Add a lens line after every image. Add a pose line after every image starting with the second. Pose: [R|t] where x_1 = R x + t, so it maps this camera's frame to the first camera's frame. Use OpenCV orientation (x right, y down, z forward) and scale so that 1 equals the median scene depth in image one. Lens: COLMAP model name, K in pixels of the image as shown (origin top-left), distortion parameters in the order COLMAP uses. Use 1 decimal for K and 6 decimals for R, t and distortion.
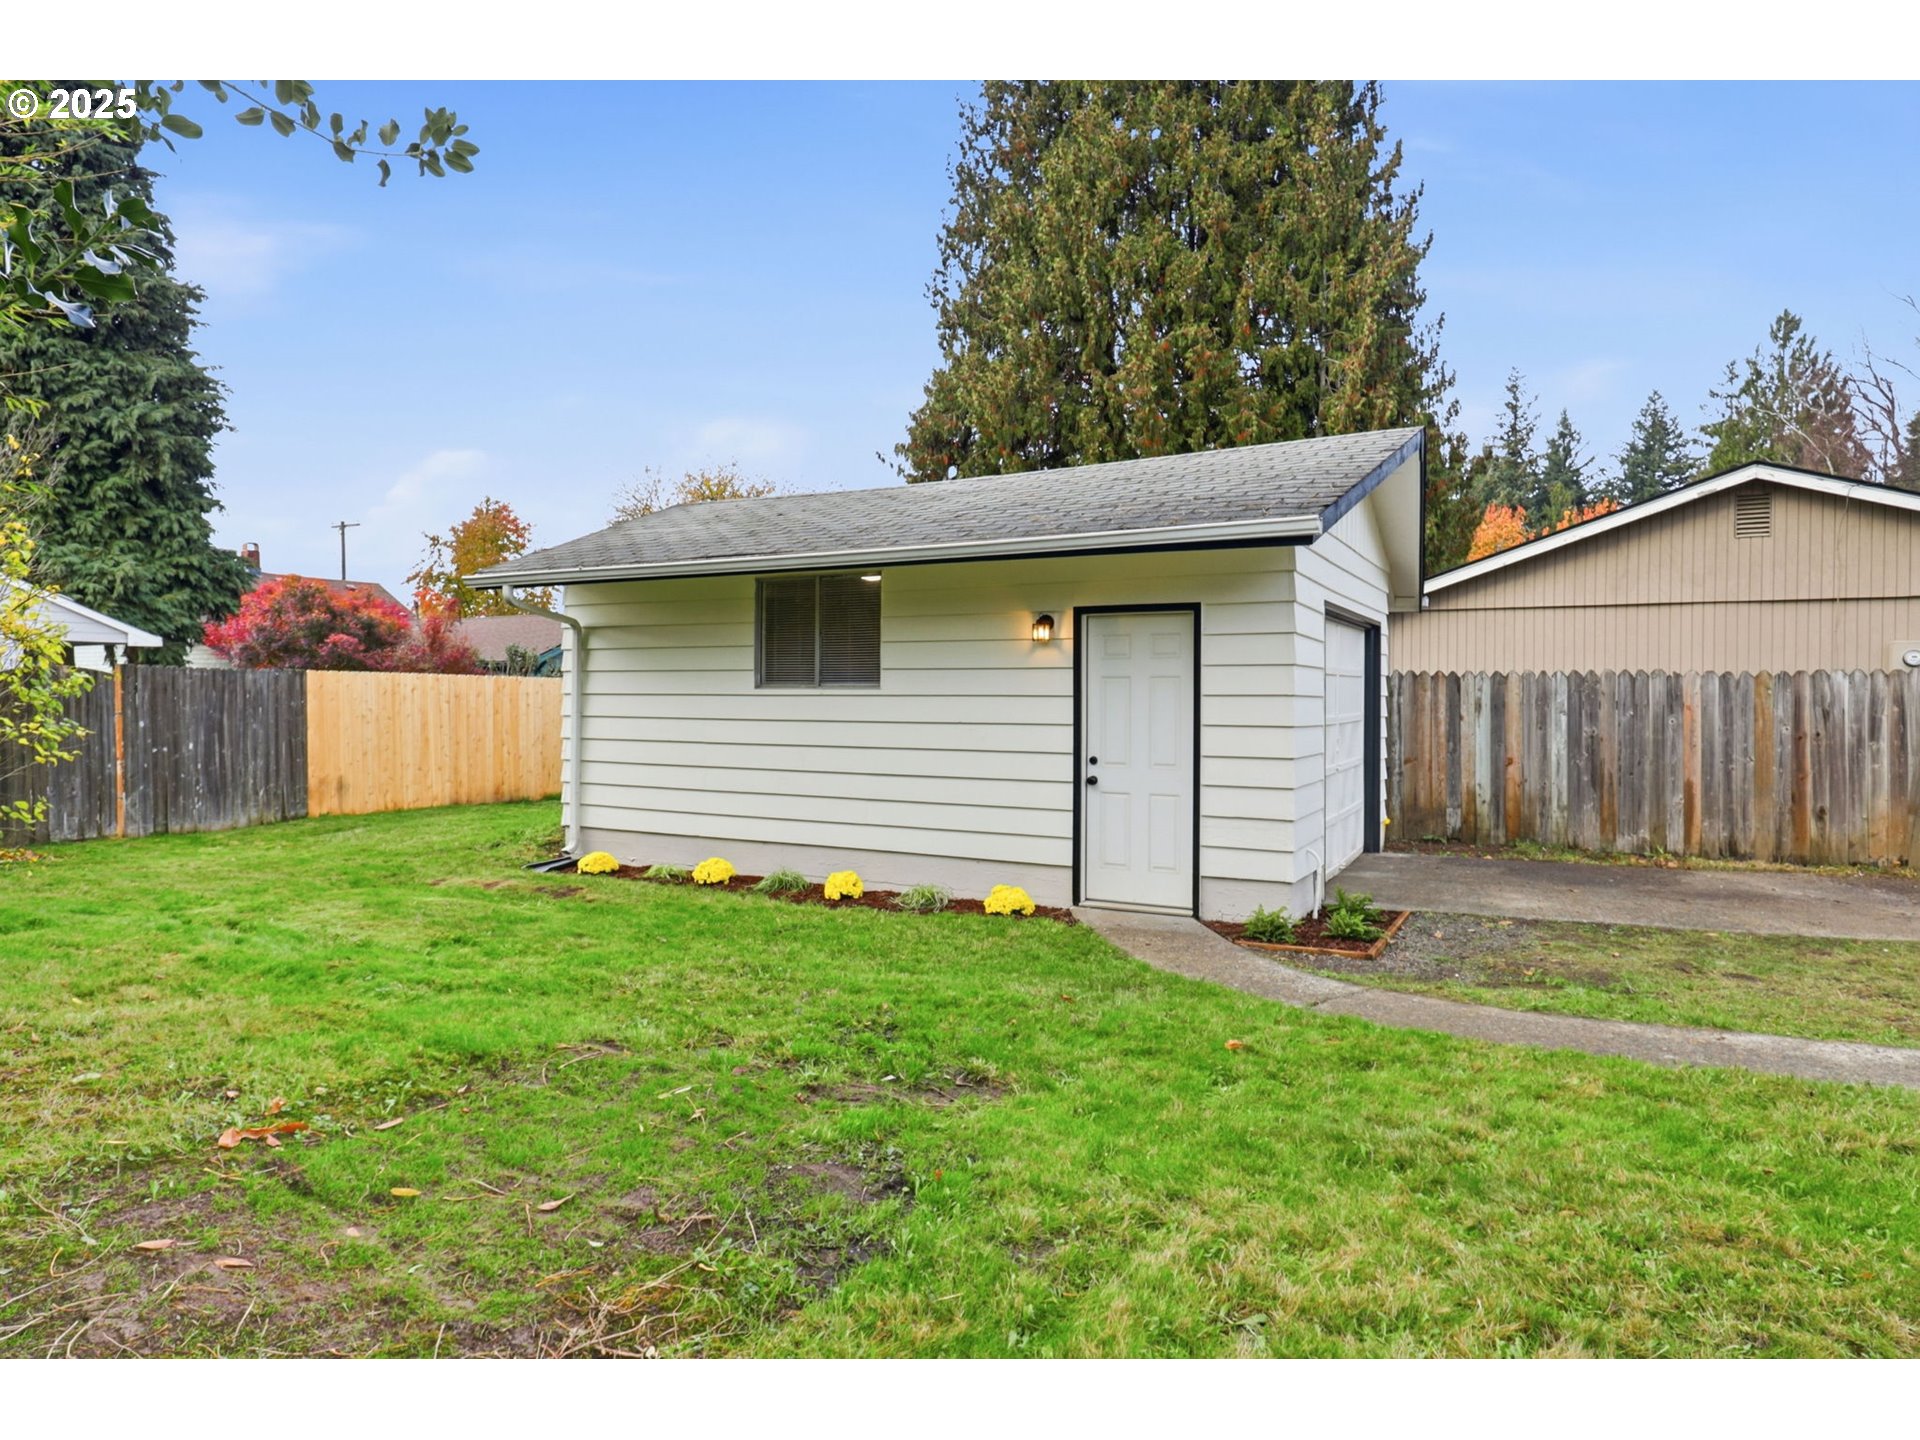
lens RADIAL K [[1146.7, 0, 960.3], [0, 1146.7, 696.7], [0, 0, 1]] dist [-0.001022, 0.000065]
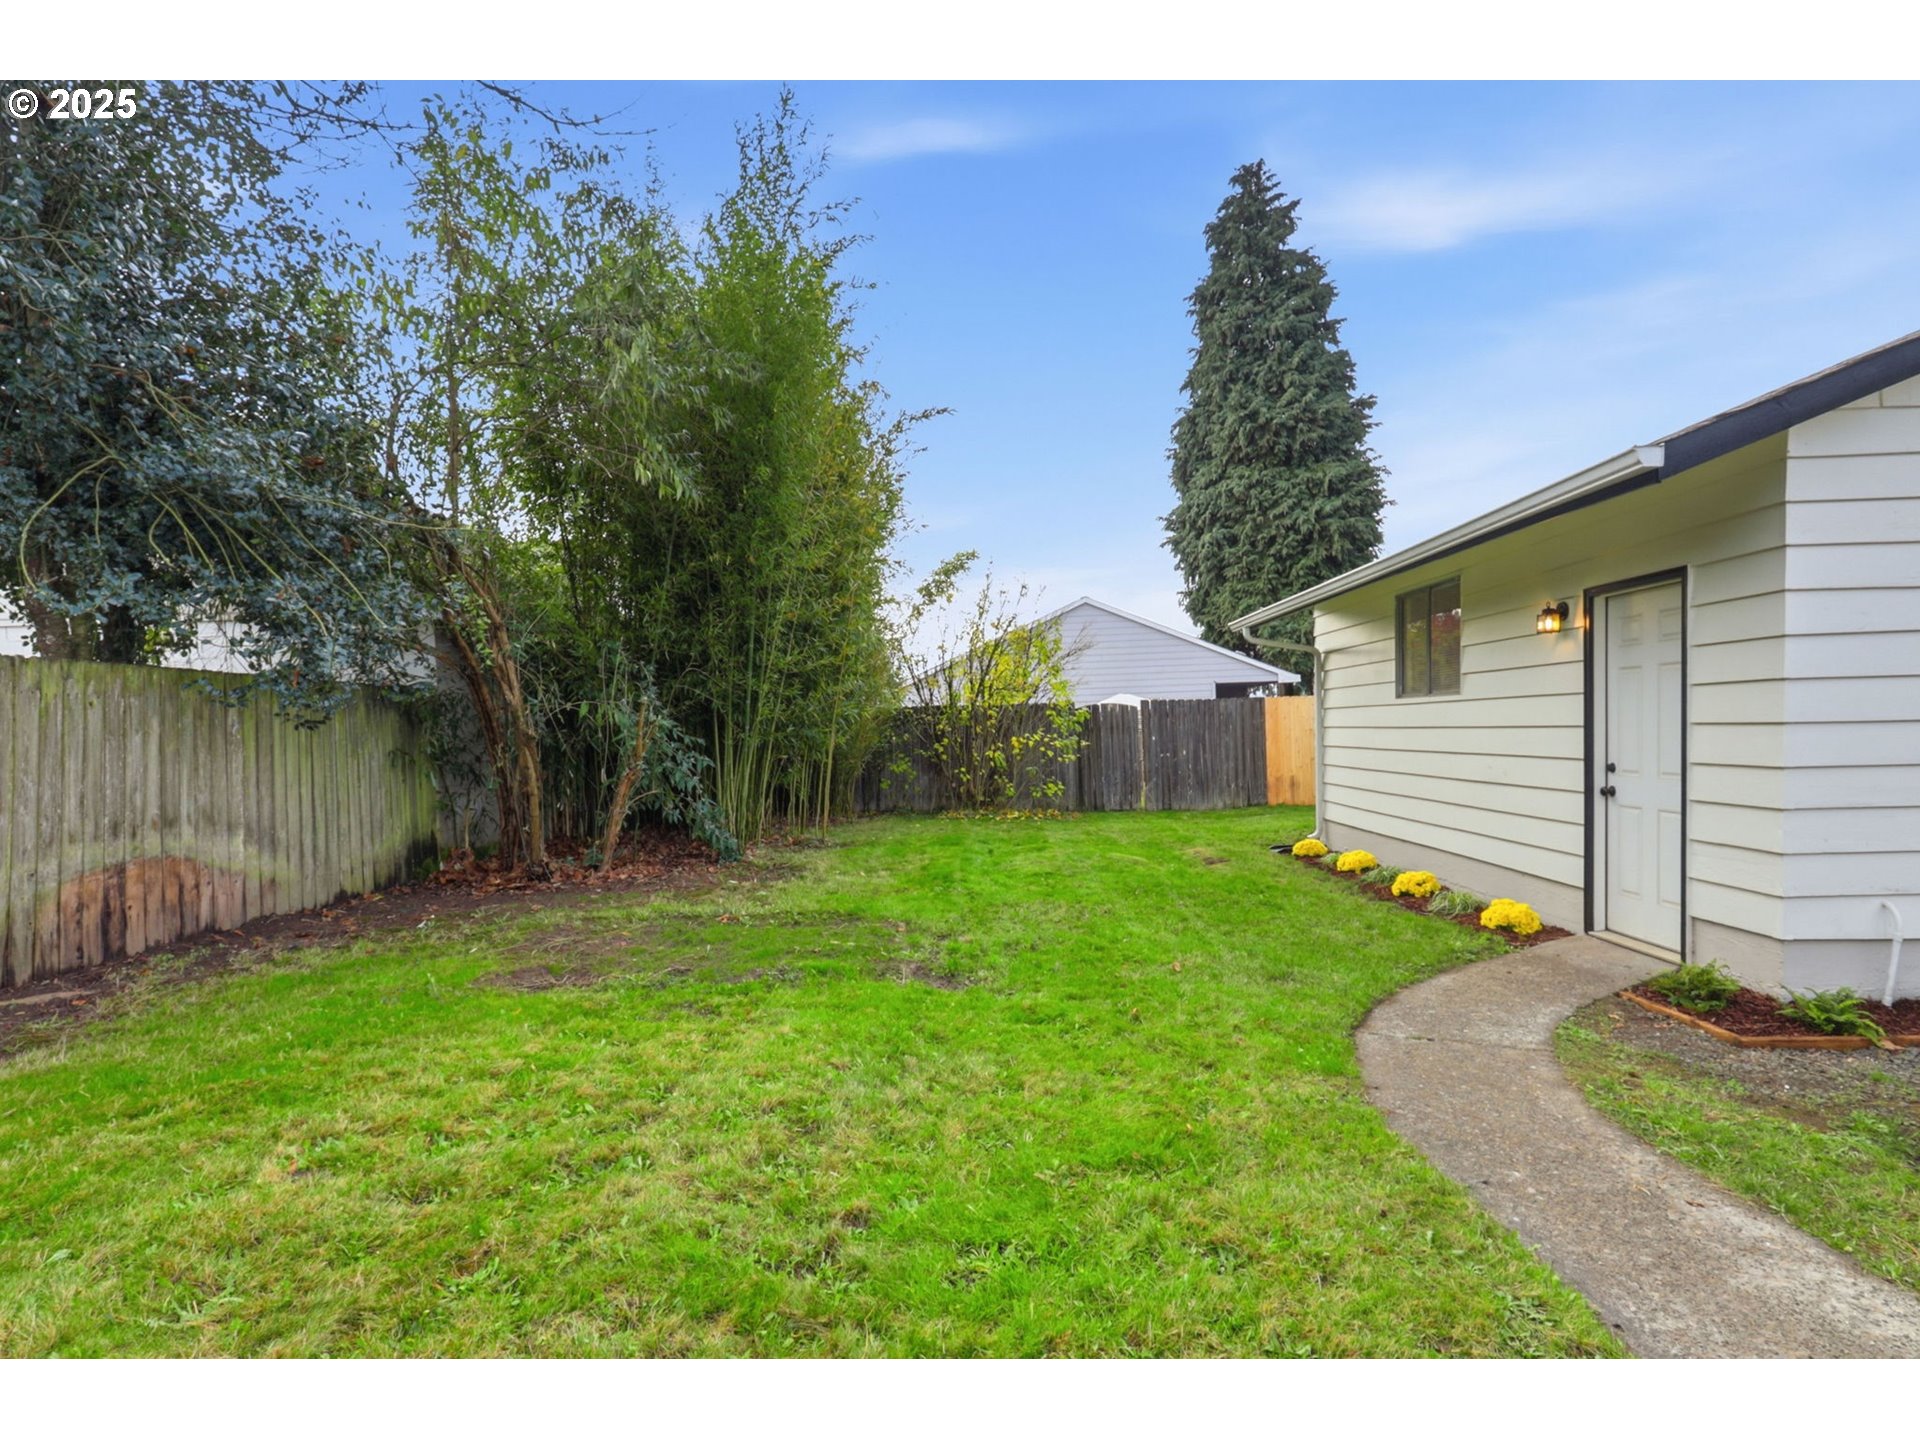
lens RADIAL K [[1016.1, 0, 953.2], [0, 1016.1, 777.6], [0, 0, 1]] dist [0.000157, 0.000417]
pose [[0.431036, 0.022483, -0.902055, 0.538092], [0.035790, 0.998477, 0.041988, 0.012636], [0.901625, -0.050383, 0.429574, 0.215865]]
